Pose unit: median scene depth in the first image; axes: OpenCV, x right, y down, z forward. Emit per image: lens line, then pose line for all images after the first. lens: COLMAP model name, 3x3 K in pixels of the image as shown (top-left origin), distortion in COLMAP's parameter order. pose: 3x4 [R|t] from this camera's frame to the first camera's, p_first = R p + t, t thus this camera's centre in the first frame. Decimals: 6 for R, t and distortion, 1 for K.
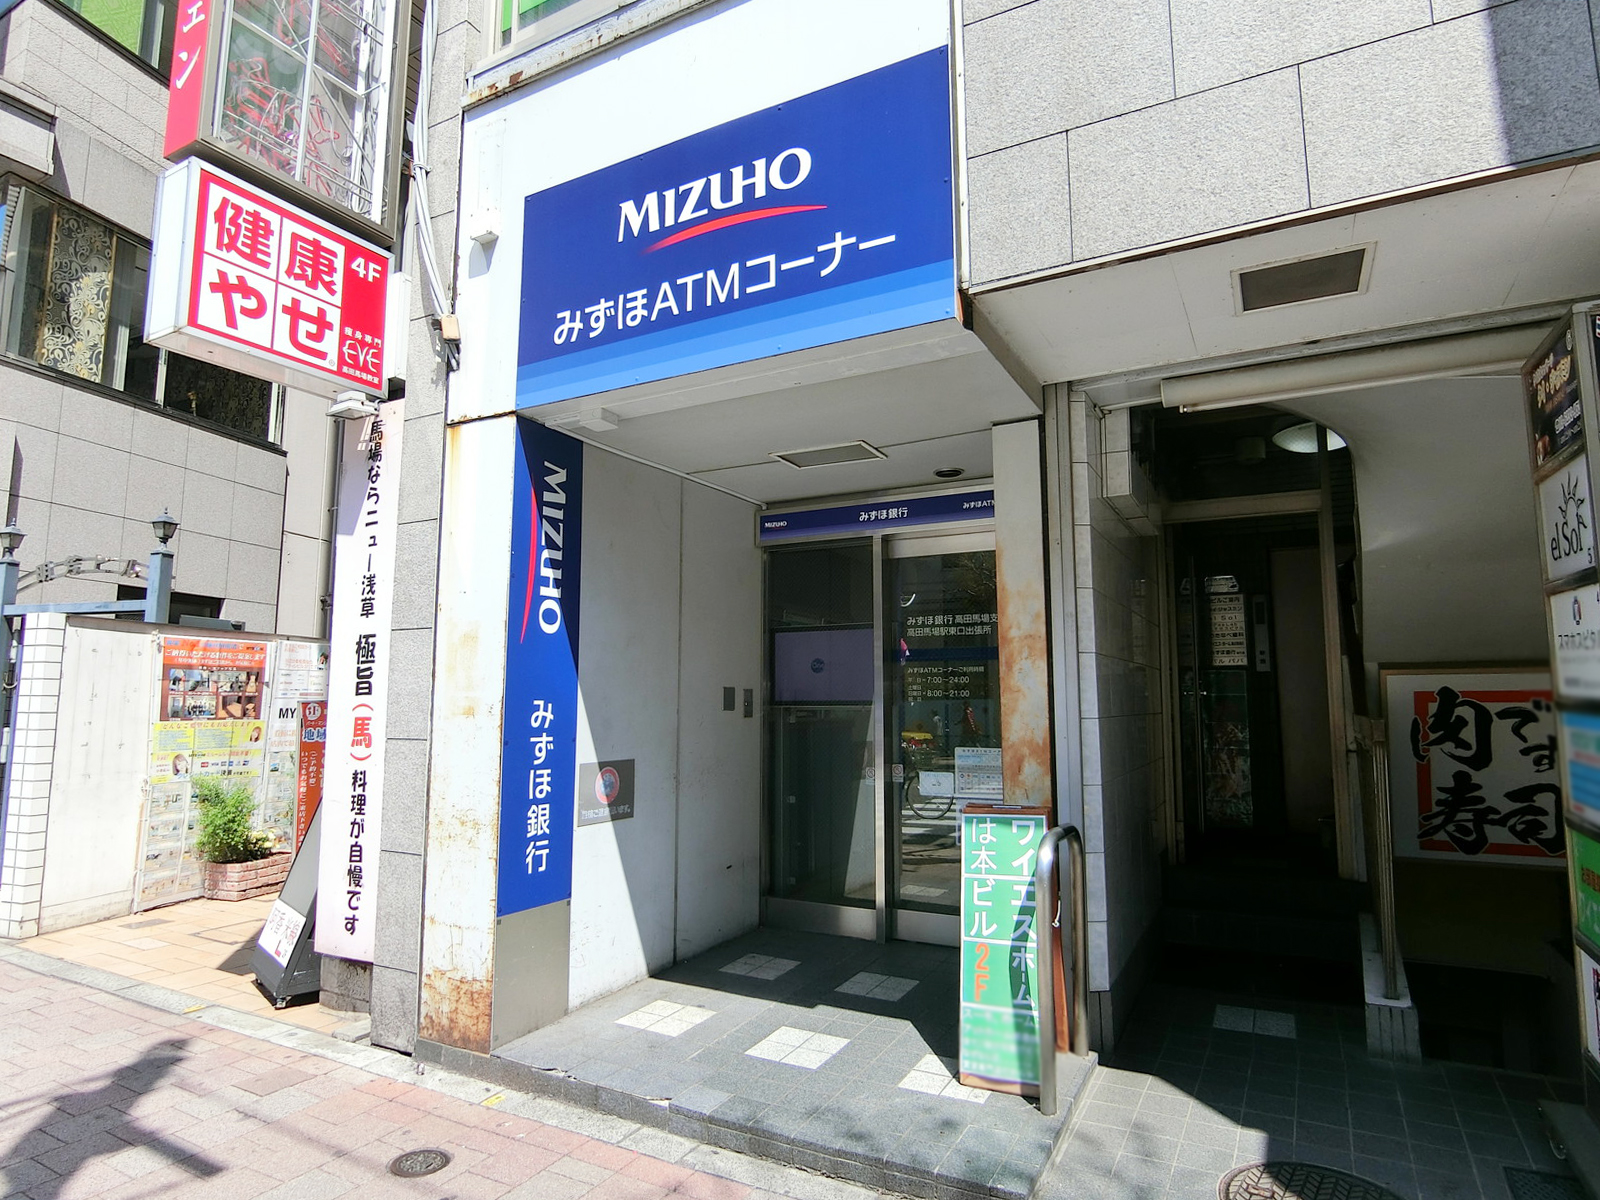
lens RADIAL K [[893.7, 0, 801.4], [0, 893.7, 597.2], [0, 0, 1]] dist [-0.013395, -0.000496]
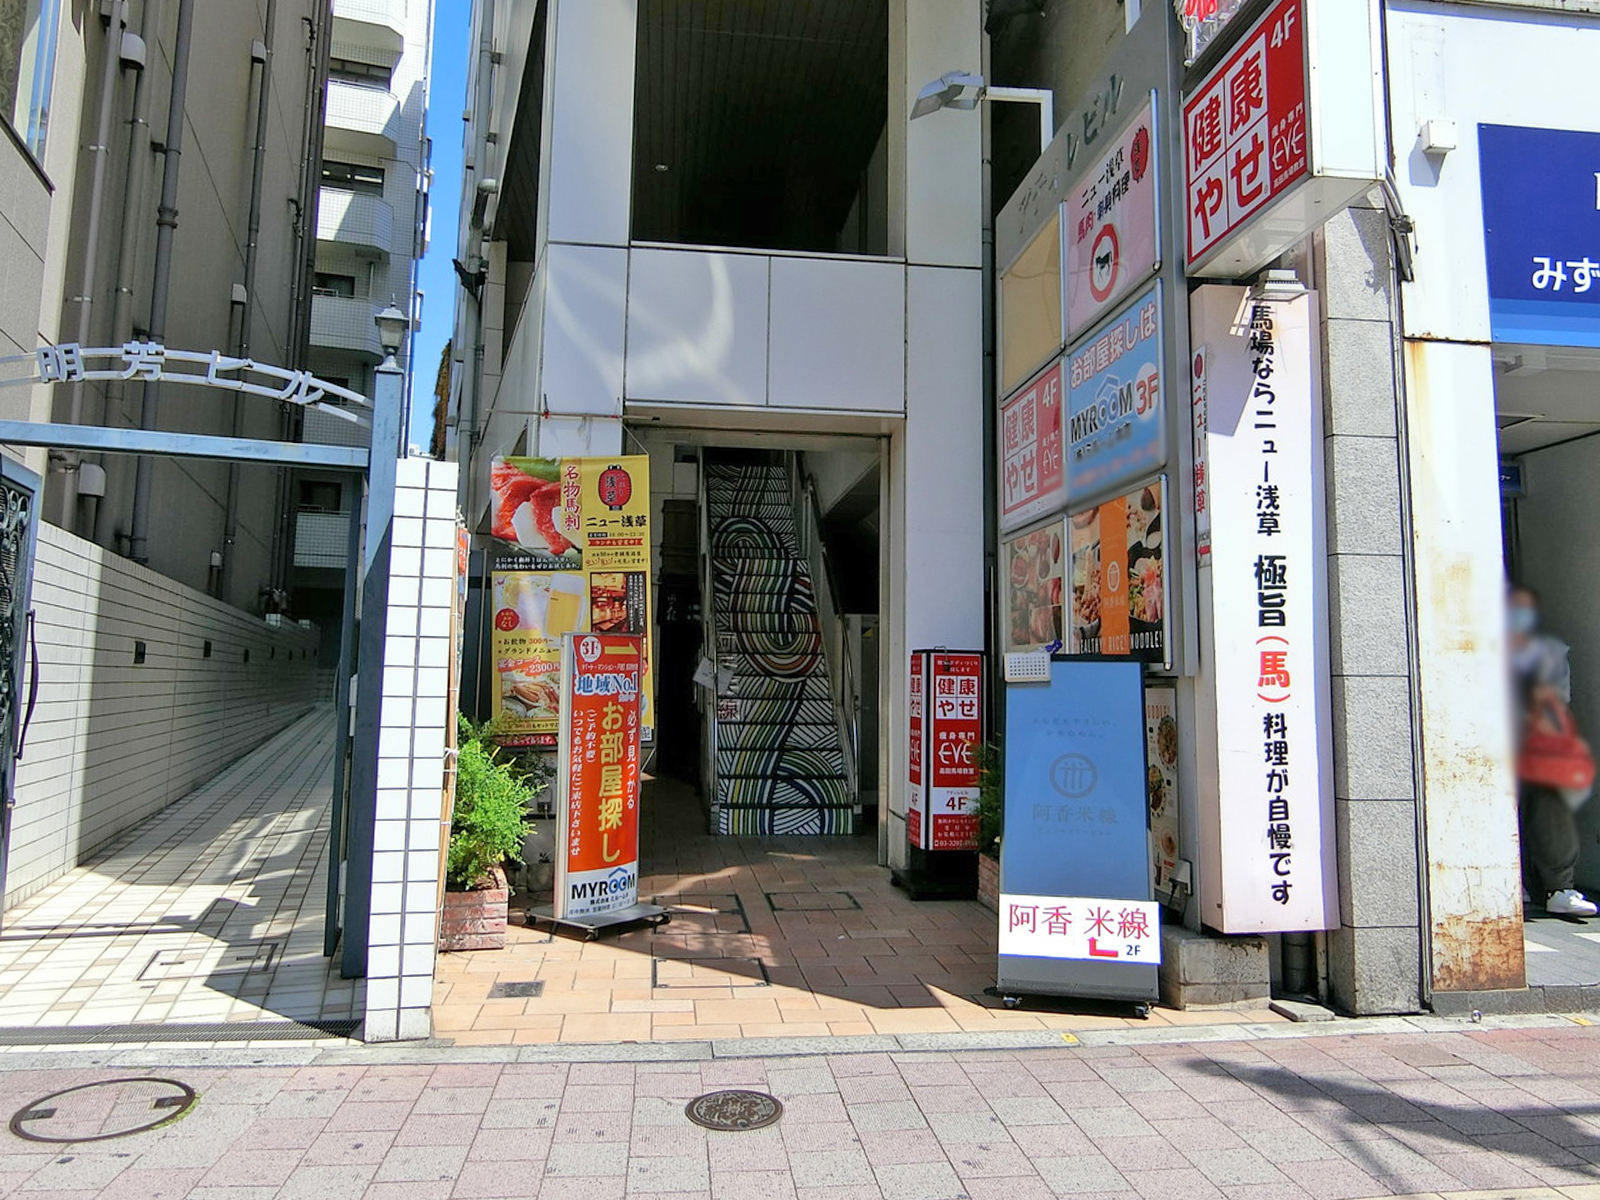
lens RADIAL K [[1109.3, 0, 805.7], [0, 1109.3, 542.9], [0, 0, 1]] dist [-0.014208, -0.002839]
pose [[0.820498, 0.073952, 0.566846, -1.514314], [-0.078026, 0.996805, -0.017105, 0.086008], [-0.566300, -0.030194, 0.823646, 0.392464]]
